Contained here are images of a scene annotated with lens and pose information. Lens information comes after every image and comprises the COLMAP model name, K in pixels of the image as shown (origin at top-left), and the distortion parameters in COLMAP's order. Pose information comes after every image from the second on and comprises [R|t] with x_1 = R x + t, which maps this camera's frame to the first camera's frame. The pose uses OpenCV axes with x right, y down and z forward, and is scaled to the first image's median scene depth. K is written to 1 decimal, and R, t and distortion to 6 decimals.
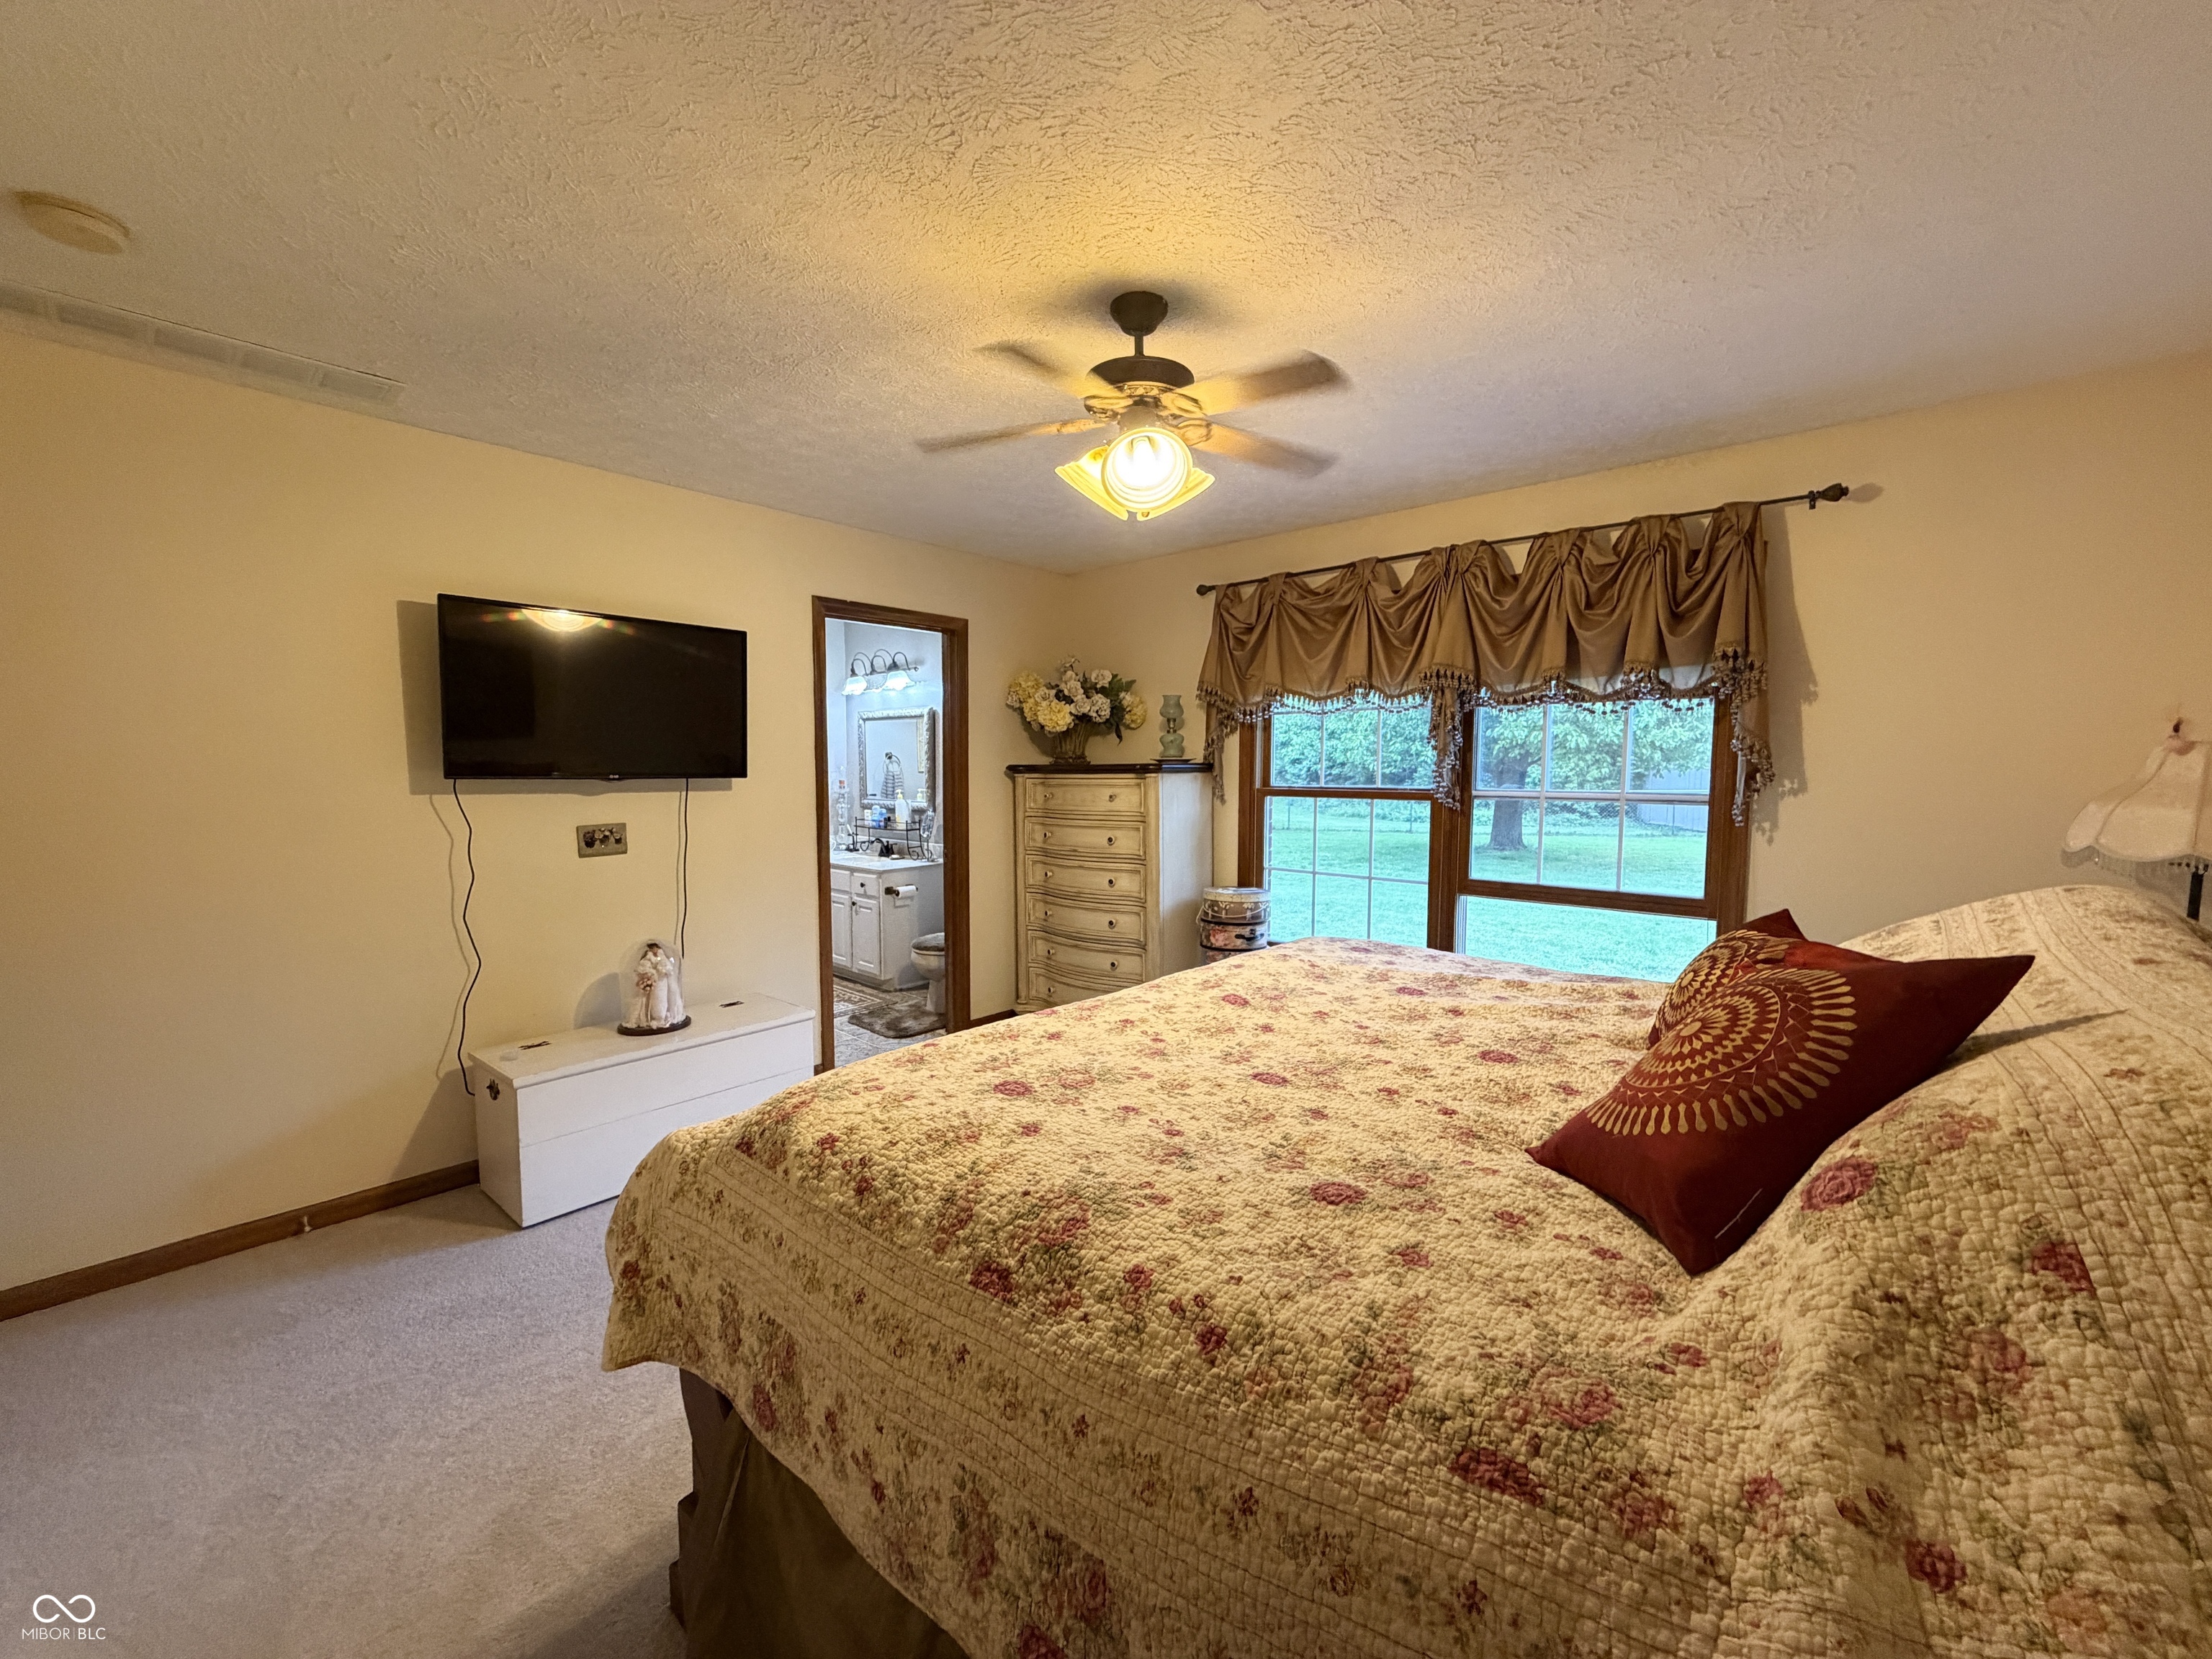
lens RADIAL K [[881.1, 0, 1103.2], [0, 881.1, 828.5], [0, 0, 1]] dist [-0.000573, 0.000634]
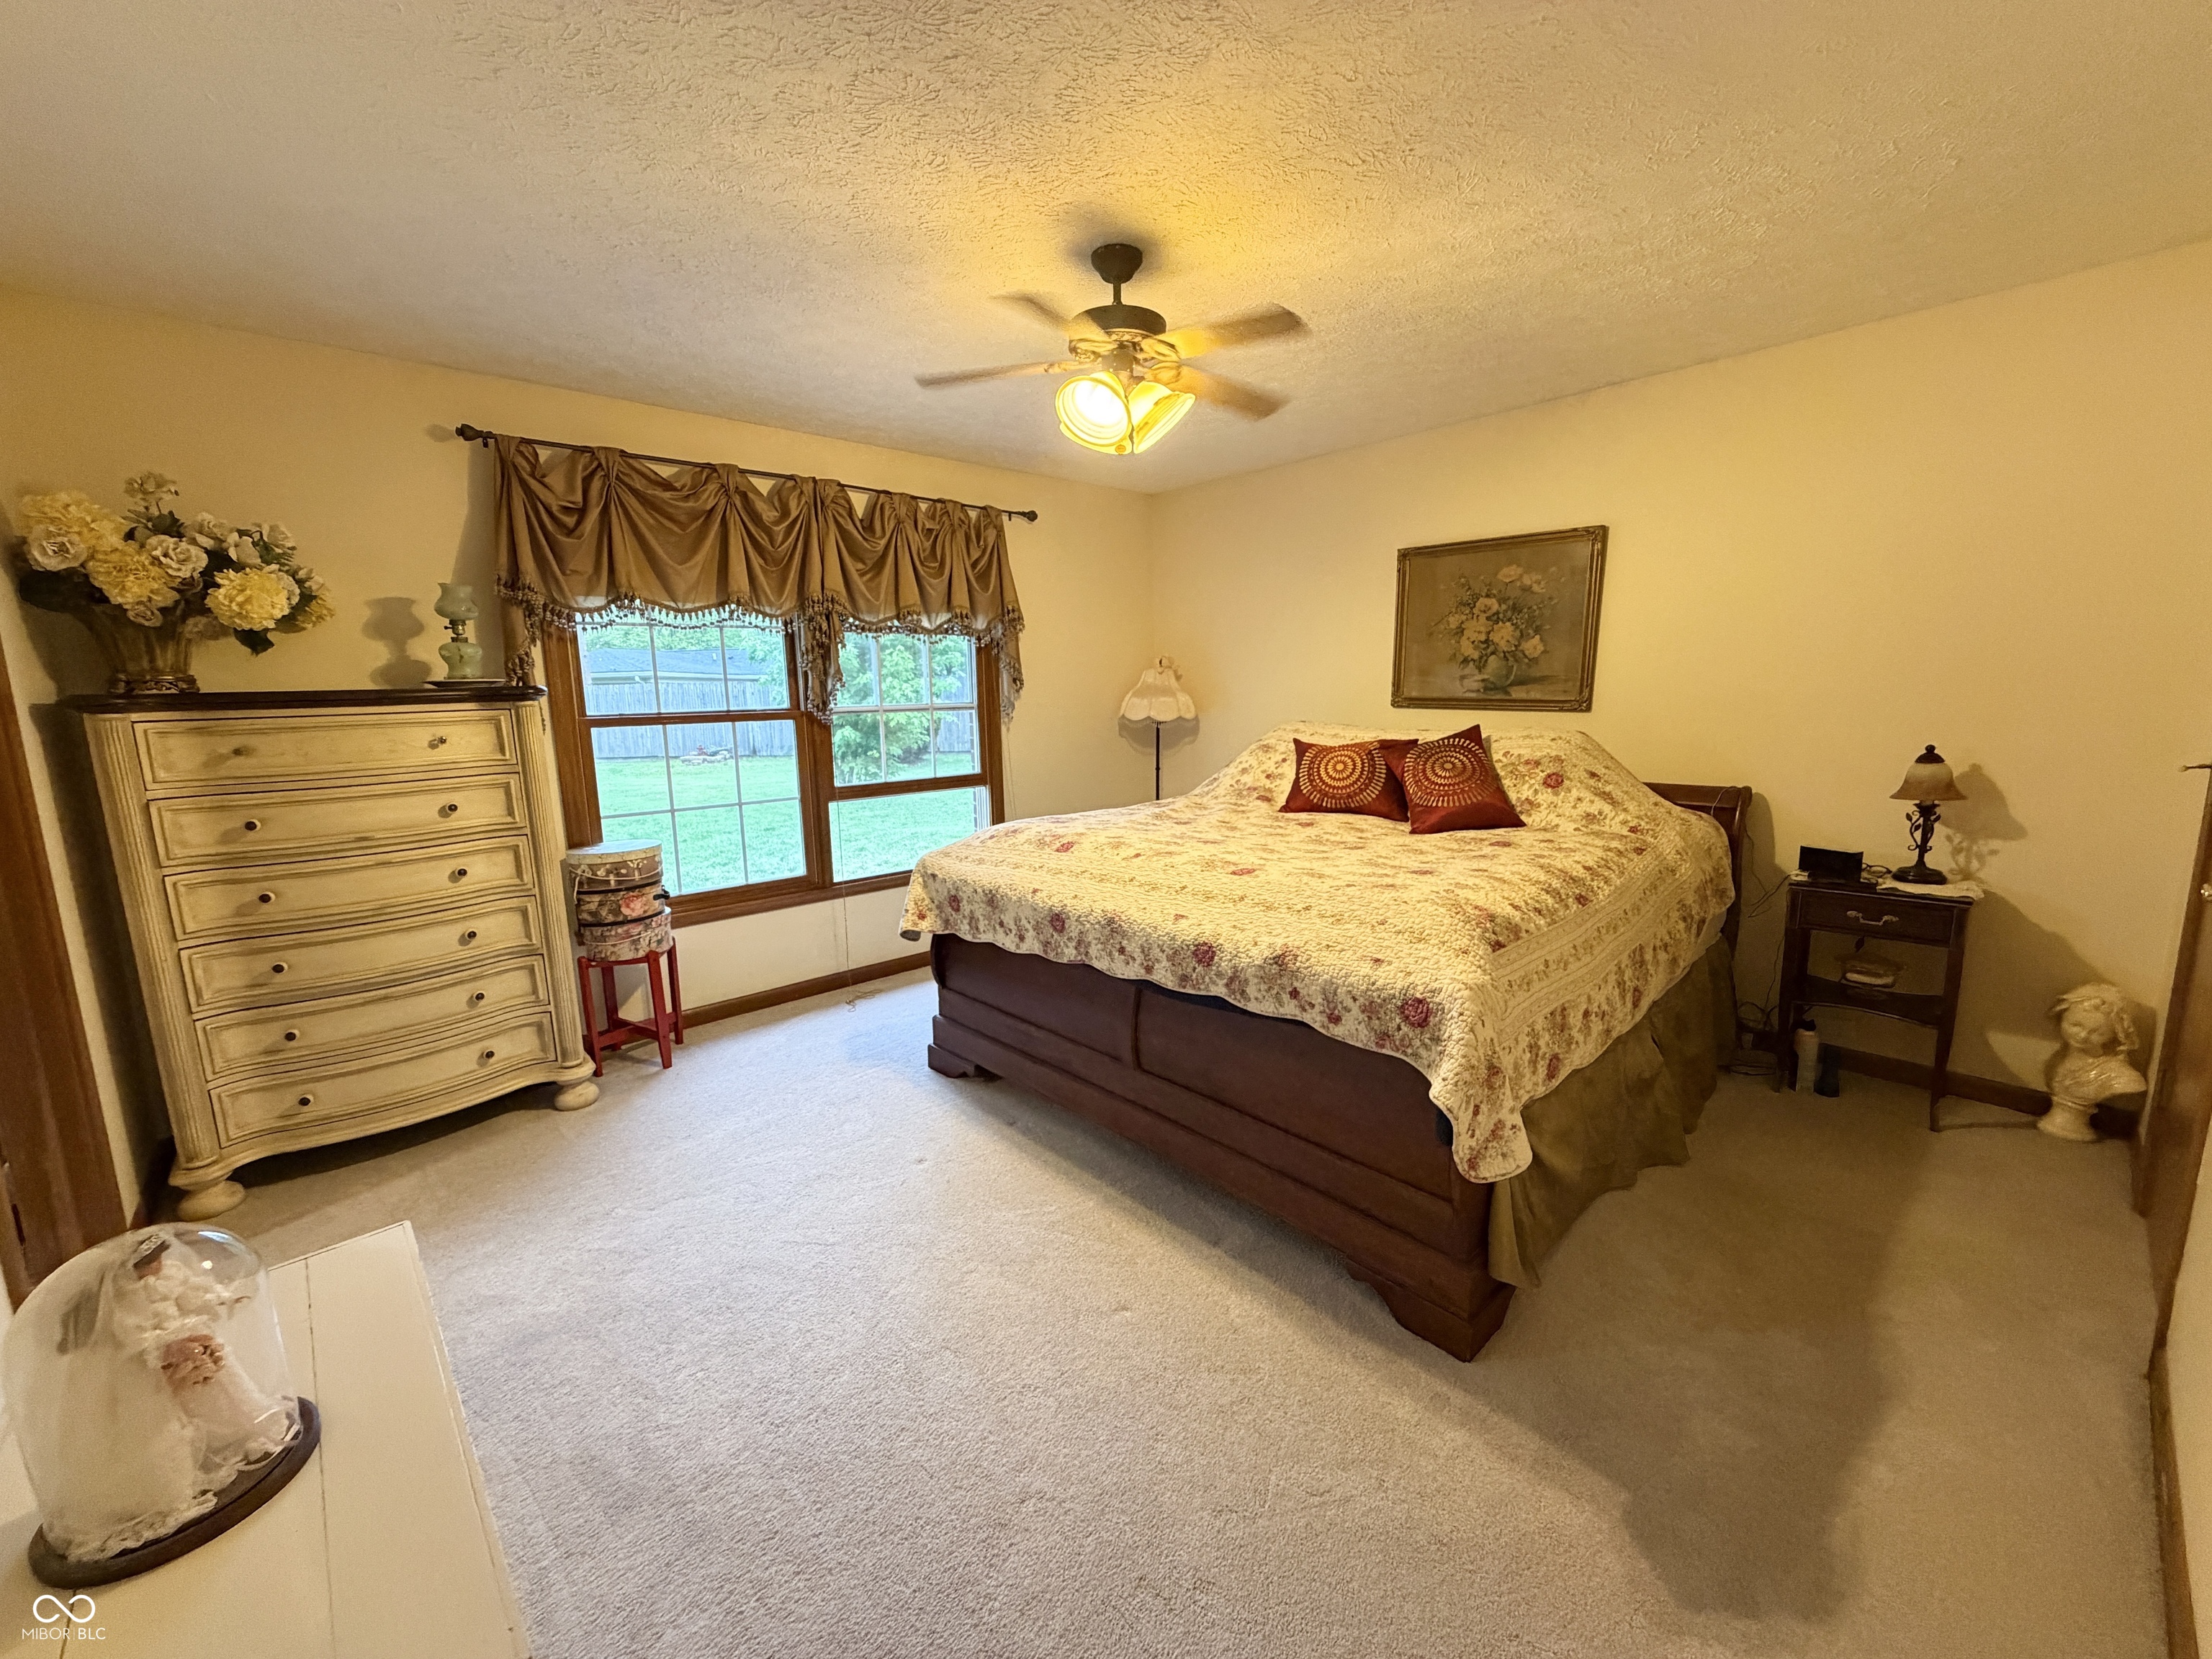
lens RADIAL K [[881.1, 0, 1103.2], [0, 881.1, 828.5], [0, 0, 1]] dist [-0.000573, 0.000634]
pose [[0.106595, -0.162646, 0.980910, -0.675138], [0.094686, 0.983708, 0.152820, -0.030402], [-0.989784, 0.076588, 0.120259, 0.543305]]
